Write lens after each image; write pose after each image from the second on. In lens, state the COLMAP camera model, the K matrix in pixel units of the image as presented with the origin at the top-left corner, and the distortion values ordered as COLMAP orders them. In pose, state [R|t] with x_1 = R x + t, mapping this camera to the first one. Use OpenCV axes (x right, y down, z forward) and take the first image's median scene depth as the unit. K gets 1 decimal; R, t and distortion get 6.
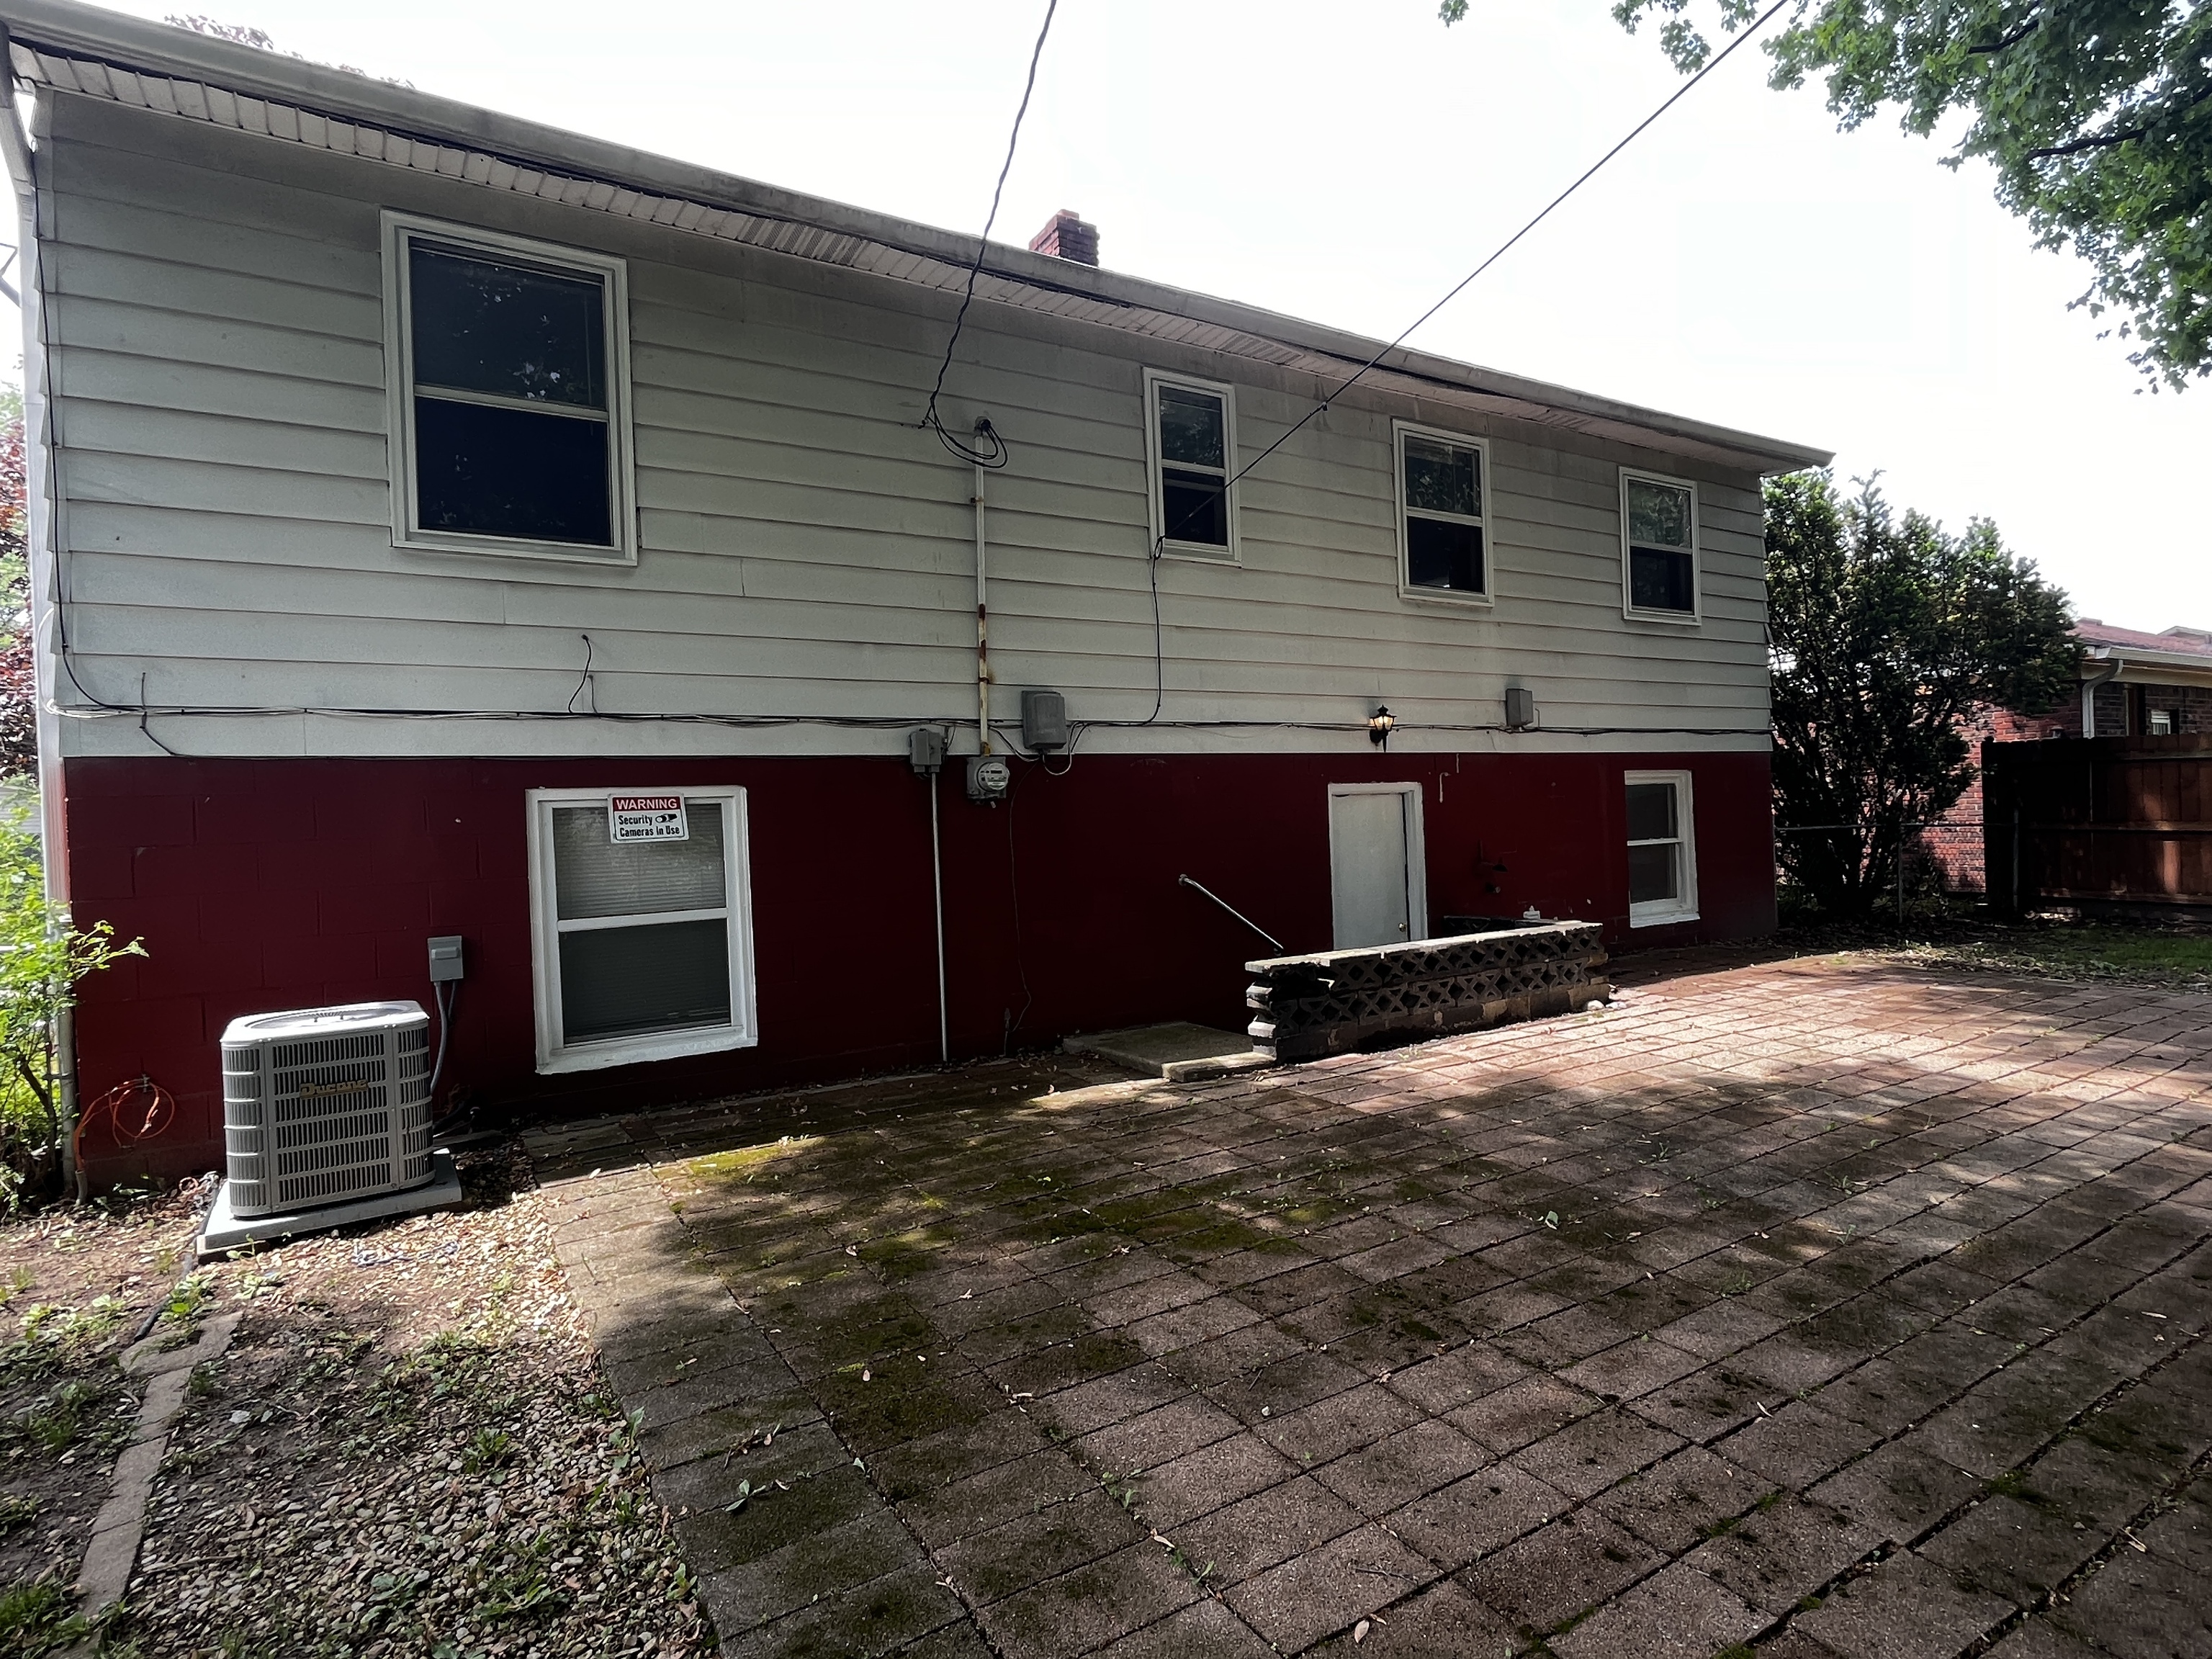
lens RADIAL K [[1226.9, 0, 1106.0], [0, 1226.9, 829.5], [0, 0, 1]] dist [0.001664, 0.000451]
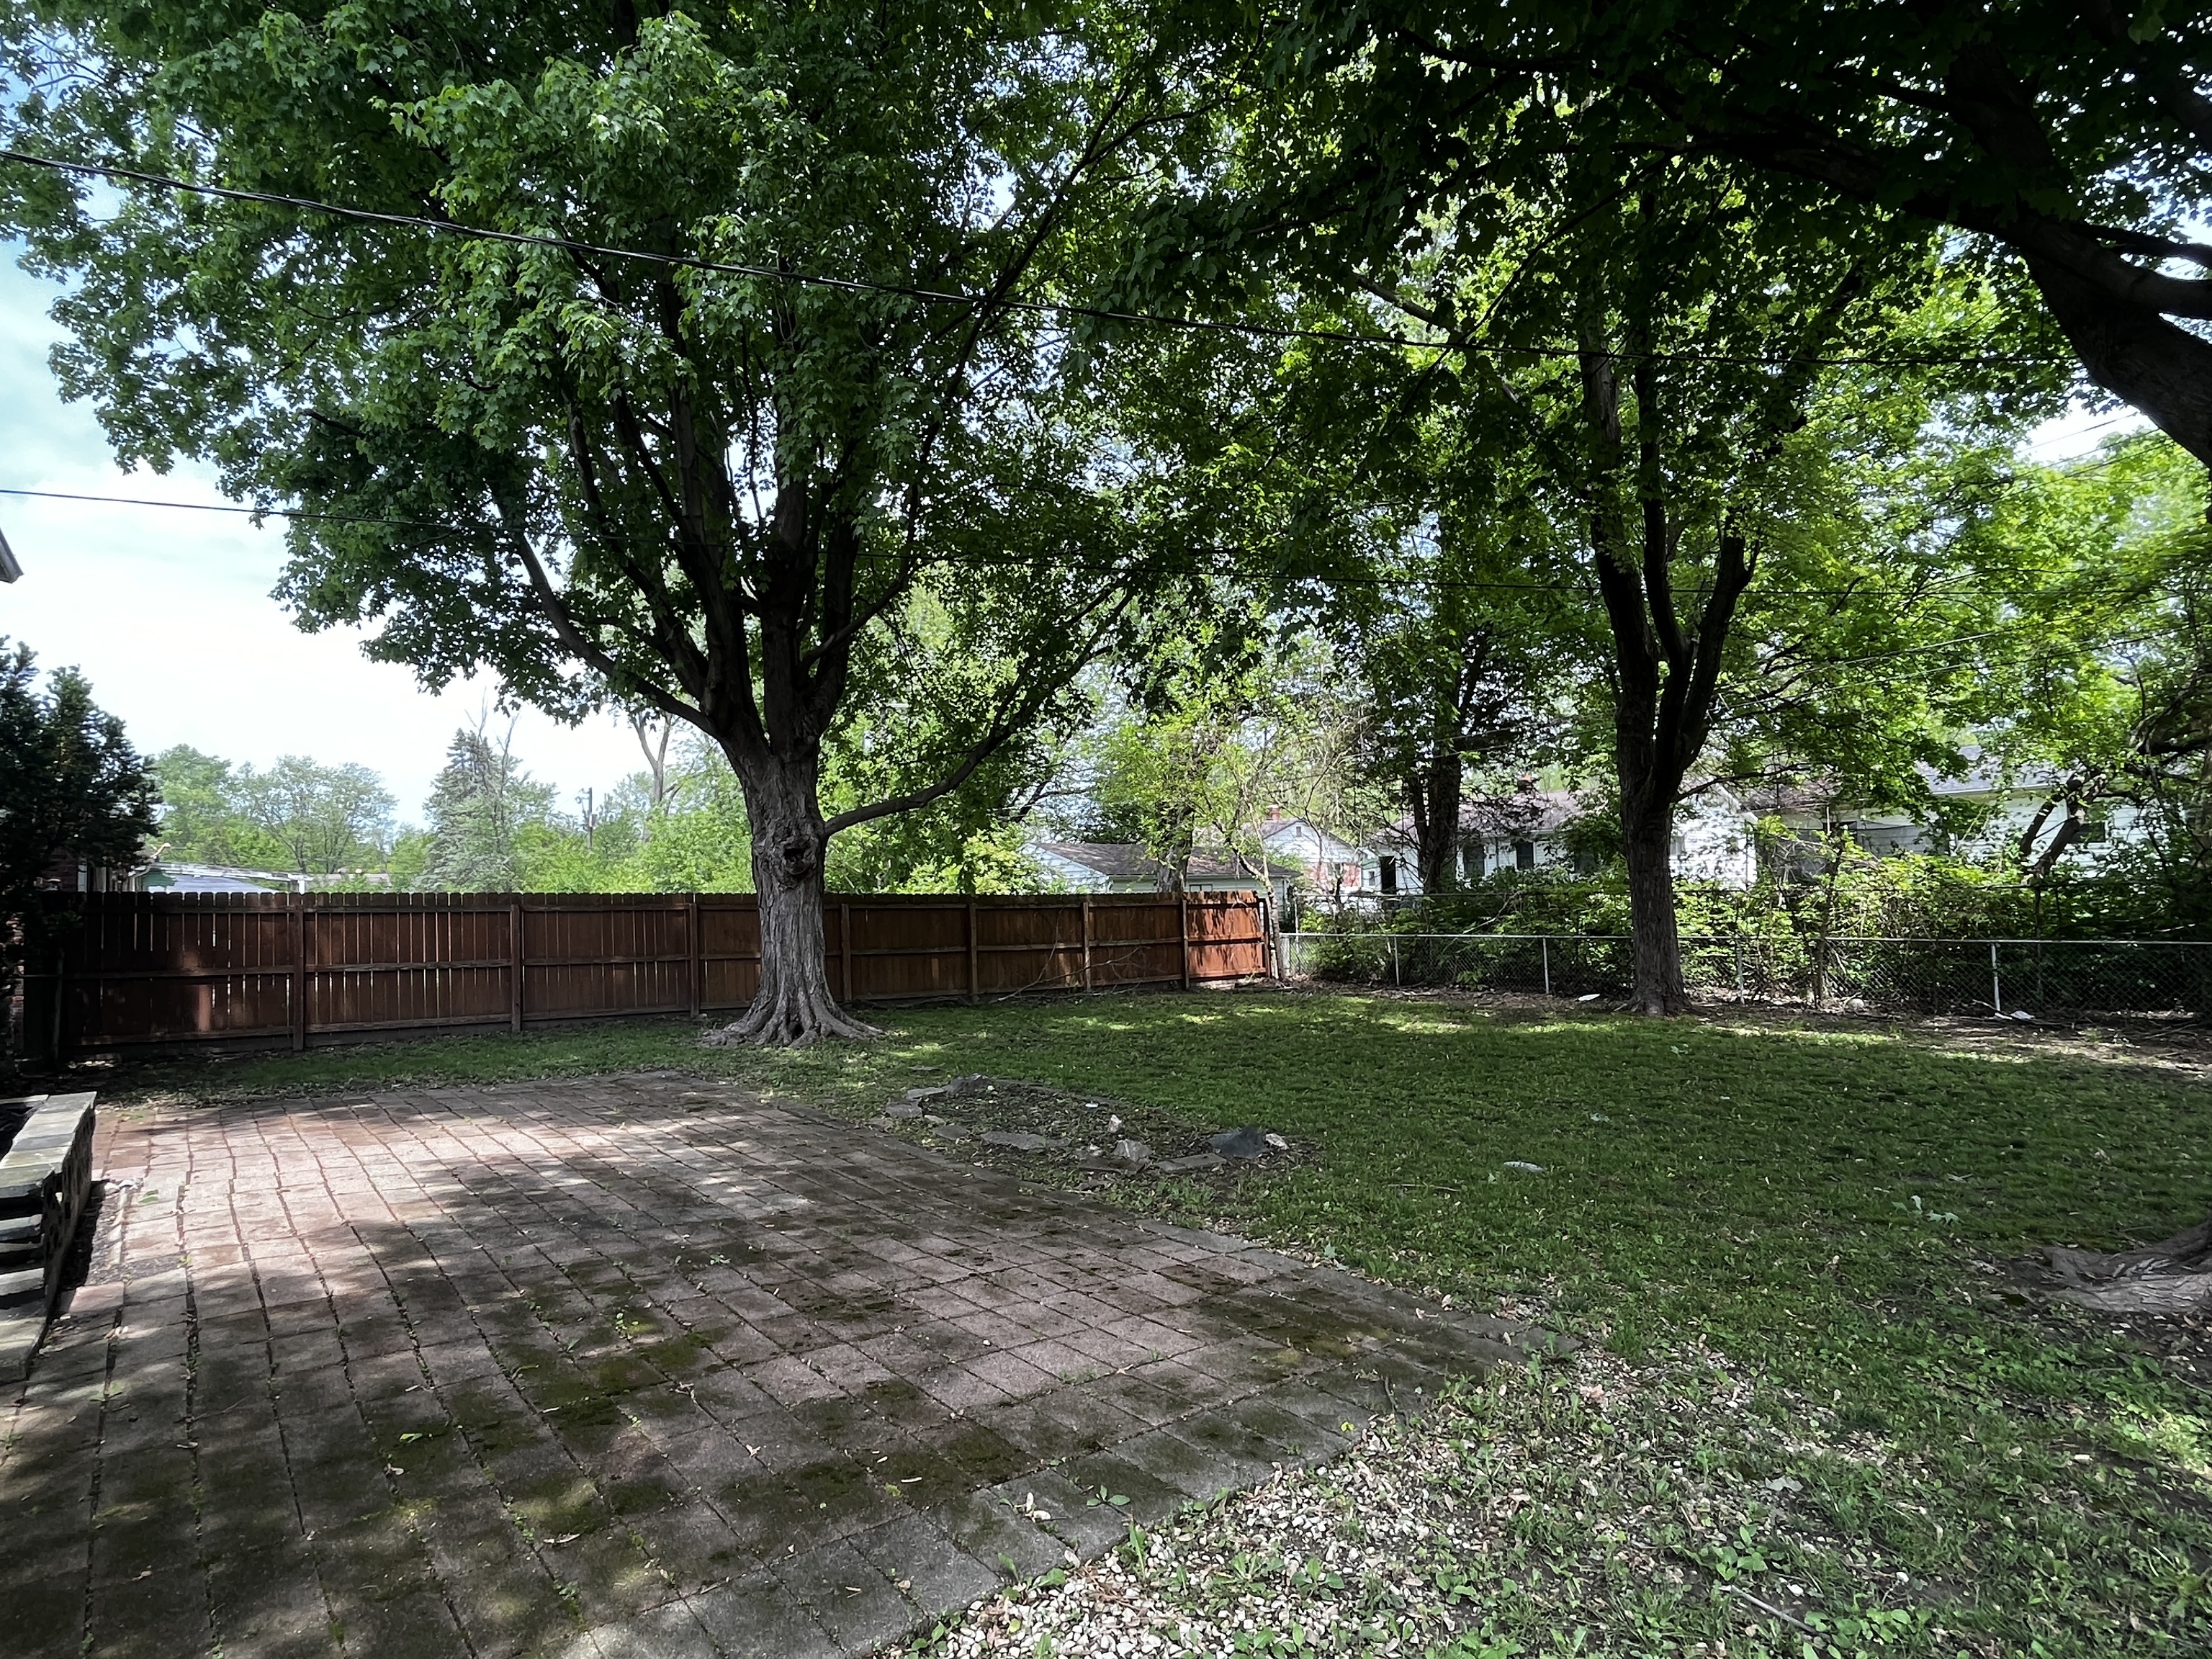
lens RADIAL K [[1226.9, 0, 1106.0], [0, 1226.9, 829.5], [0, 0, 1]] dist [0.001664, 0.000451]
pose [[-0.140853, 0.086534, 0.986241, -1.030542], [0.041964, 0.995799, -0.081380, -0.016408], [-0.989141, 0.029924, -0.143893, 0.762097]]
